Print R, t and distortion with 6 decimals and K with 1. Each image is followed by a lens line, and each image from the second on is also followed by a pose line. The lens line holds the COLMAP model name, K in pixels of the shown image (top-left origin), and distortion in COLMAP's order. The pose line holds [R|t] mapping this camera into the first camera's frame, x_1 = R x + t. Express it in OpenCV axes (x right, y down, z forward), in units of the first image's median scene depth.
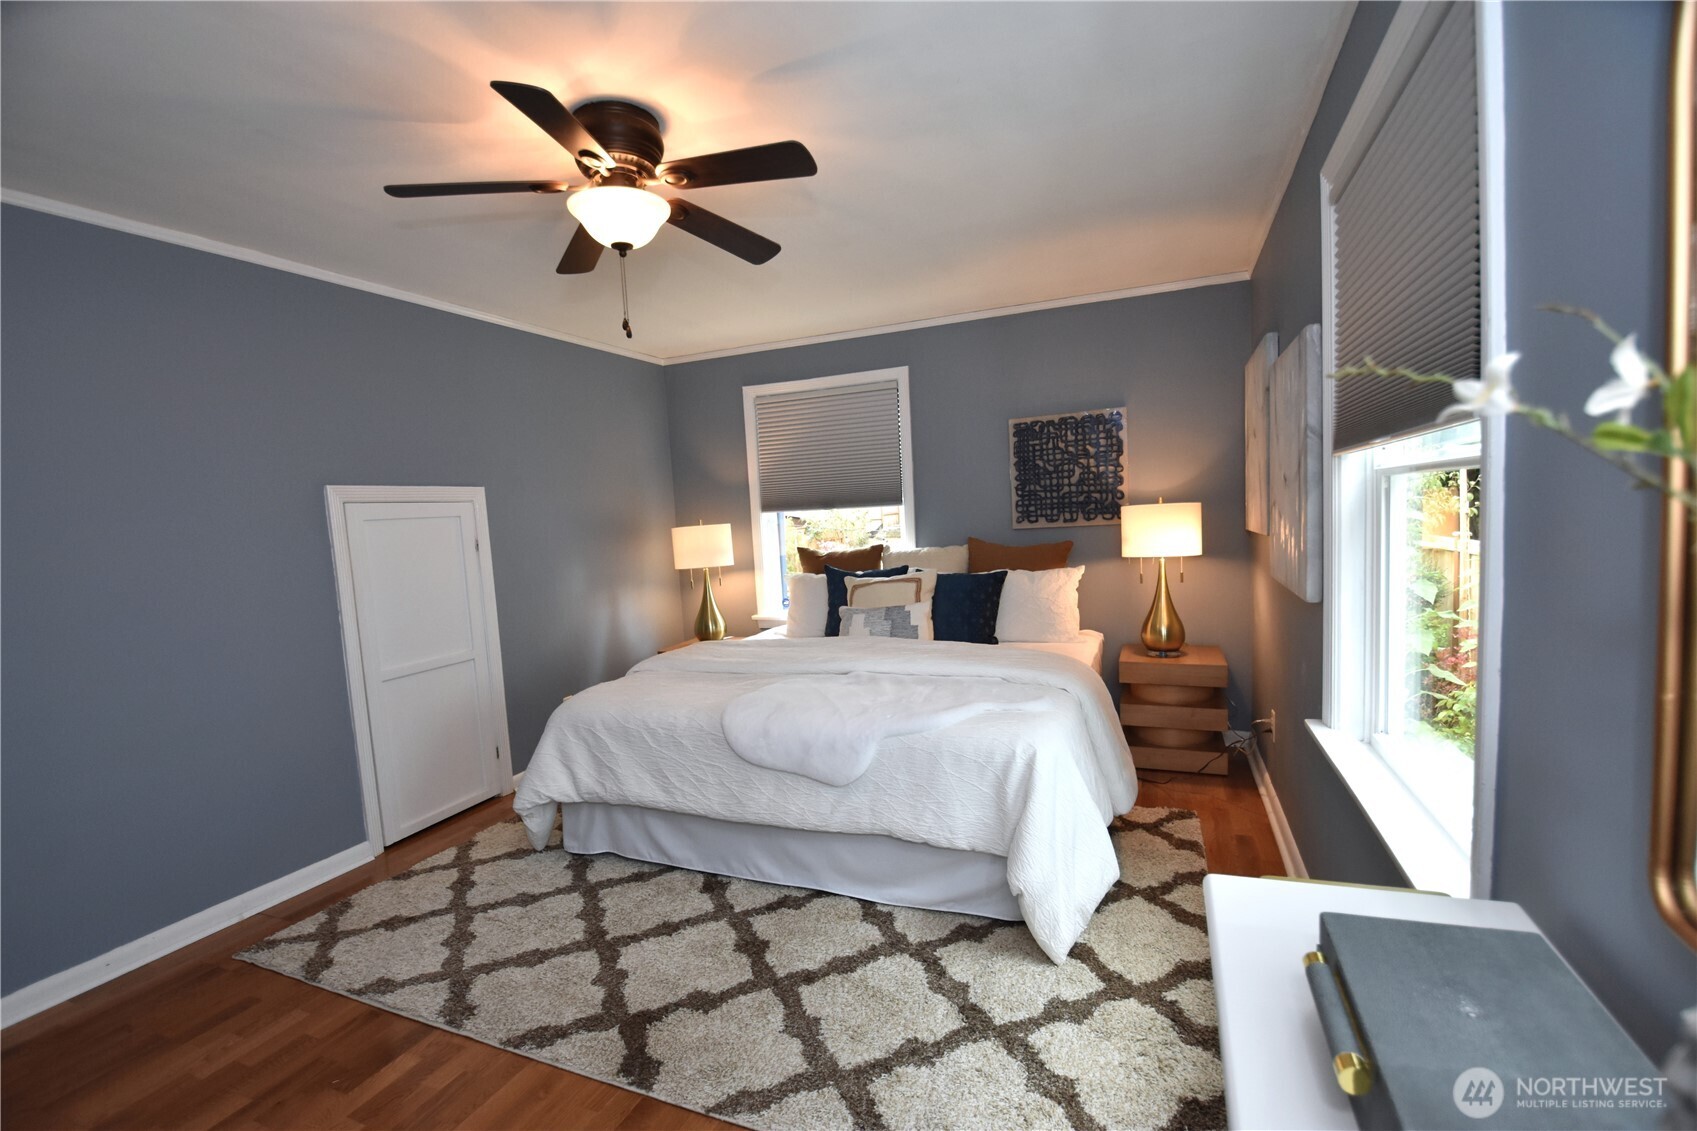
lens RADIAL K [[751.8, 0, 847.5], [0, 751.8, 570.5], [0, 0, 1]] dist [-0.008946, -0.006640]
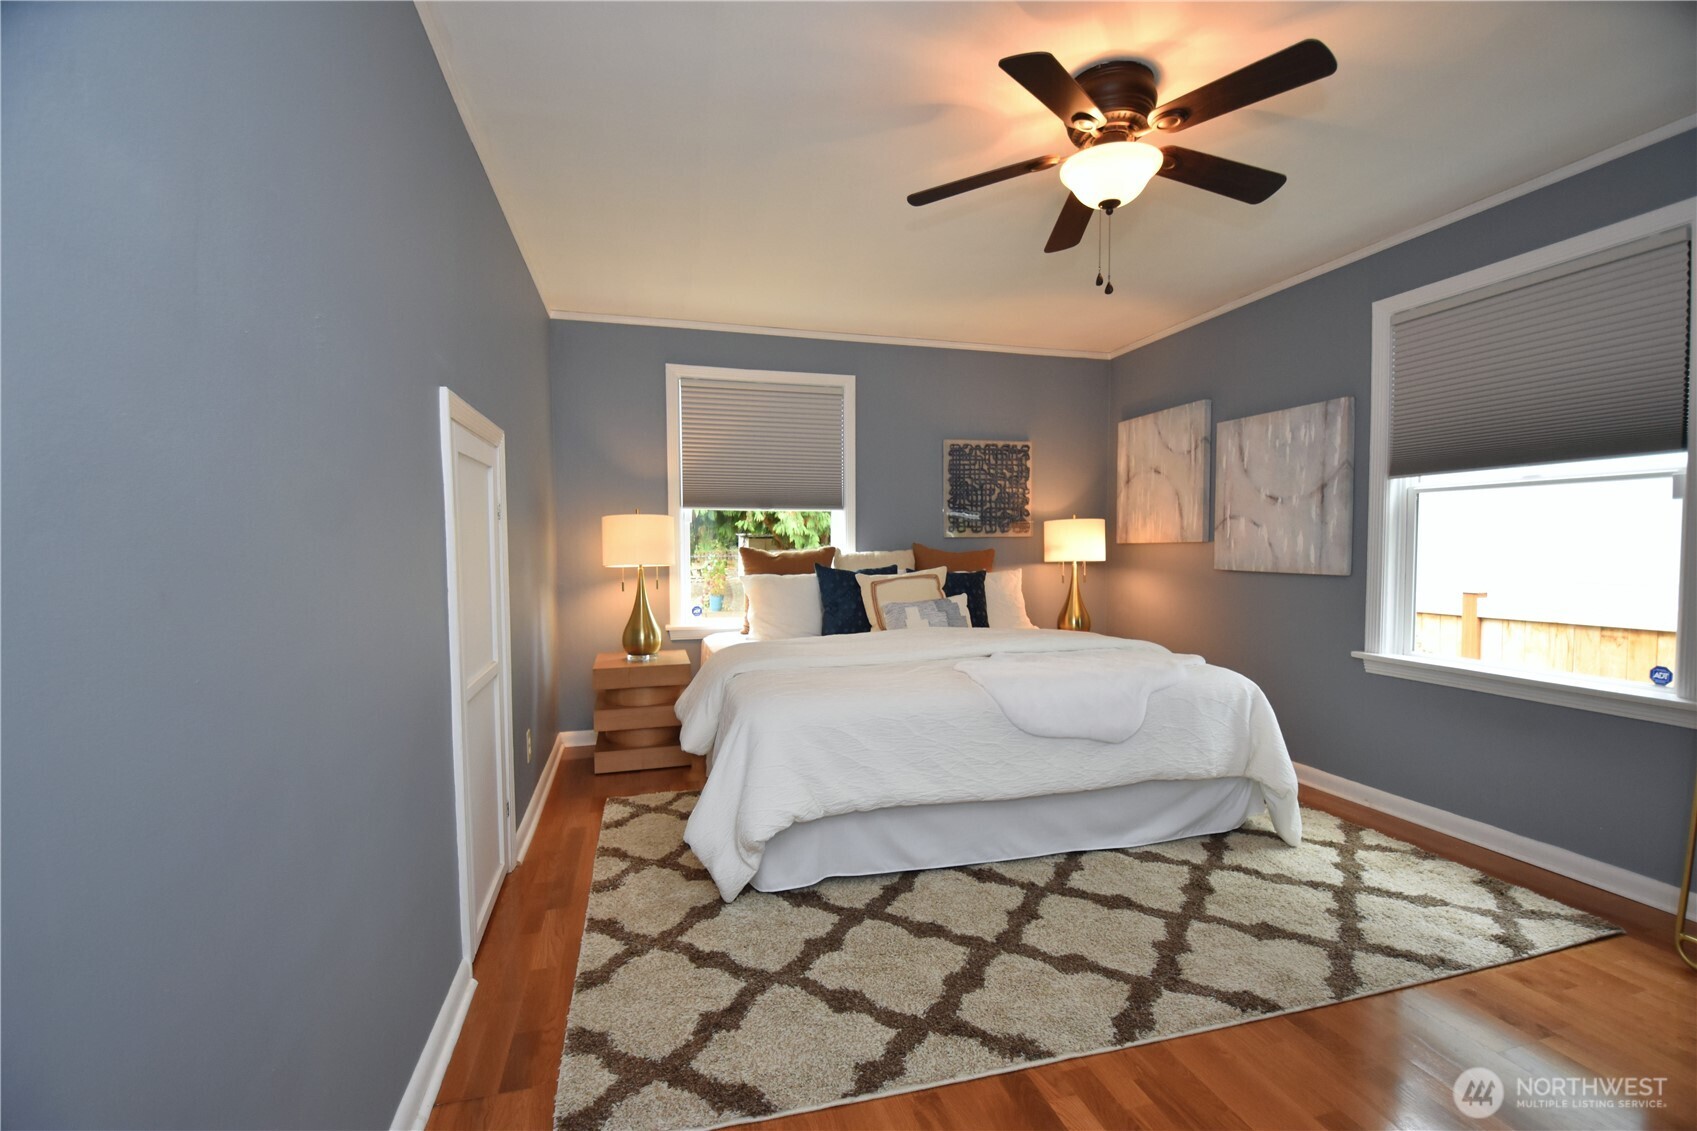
lens RADIAL K [[751.8, 0, 845.1], [0, 751.8, 569.1], [0, 0, 1]] dist [-0.008946, -0.006640]
pose [[0.788778, 0.030732, 0.613909, -0.620297], [0.008782, 0.998084, -0.061247, 0.062807], [-0.614615, 0.053701, 0.786997, 0.232546]]
